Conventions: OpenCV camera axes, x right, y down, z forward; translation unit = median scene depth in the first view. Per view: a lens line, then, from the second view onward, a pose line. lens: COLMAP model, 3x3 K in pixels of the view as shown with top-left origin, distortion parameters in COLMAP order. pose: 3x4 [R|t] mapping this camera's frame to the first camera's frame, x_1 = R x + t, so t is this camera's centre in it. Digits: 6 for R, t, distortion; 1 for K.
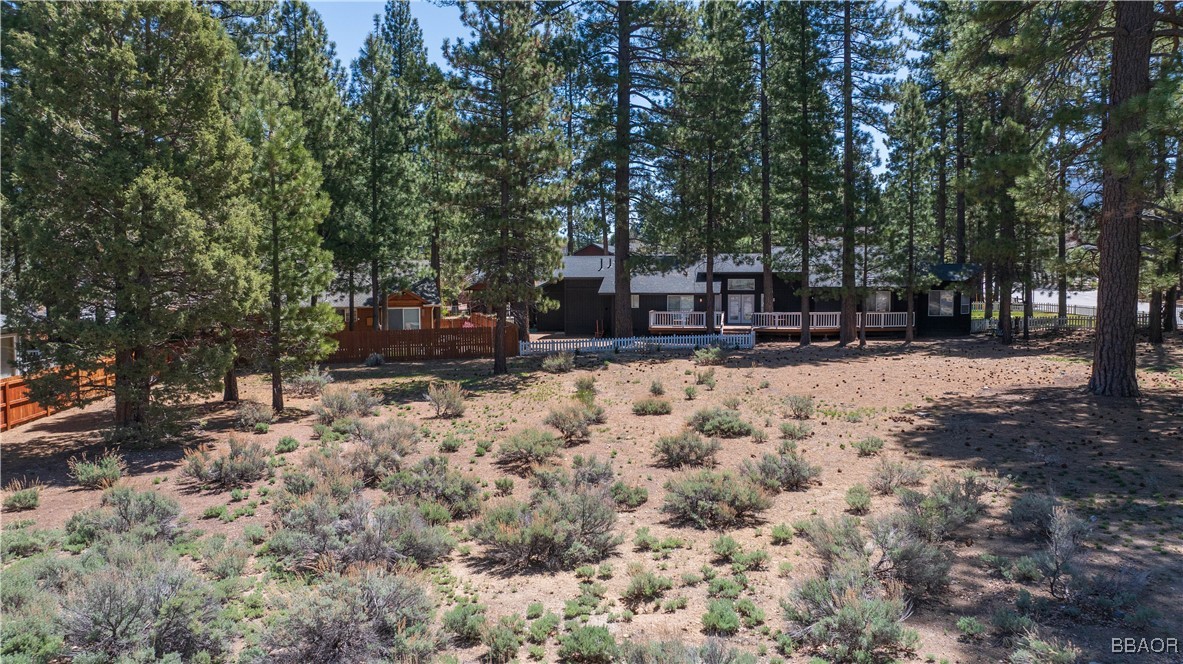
lens RADIAL K [[828.3, 0, 594.9], [0, 828.3, 329.2], [0, 0, 1]] dist [-0.018092, 0.012475]
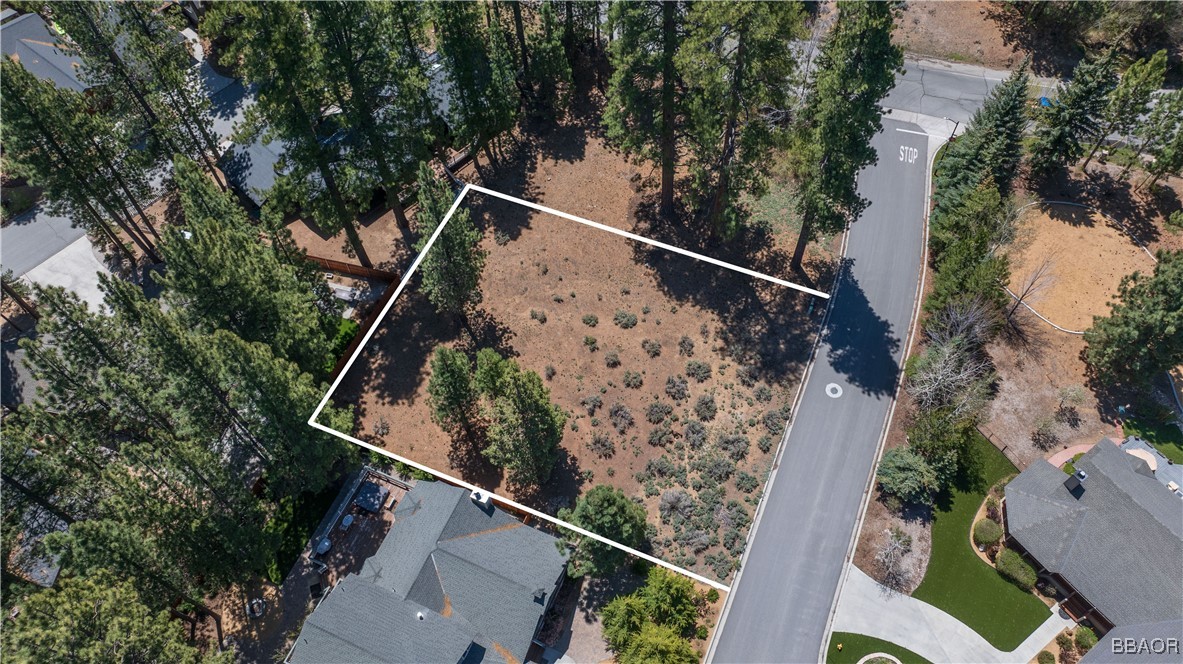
lens RADIAL K [[828.3, 0, 596.2], [0, 828.3, 333.4], [0, 0, 1]] dist [-0.018092, 0.012475]
pose [[0.517626, -0.722810, 0.457831, -0.705846], [0.074129, 0.570969, 0.817618, -1.241548], [-0.852389, -0.389282, 0.349130, -0.026384]]
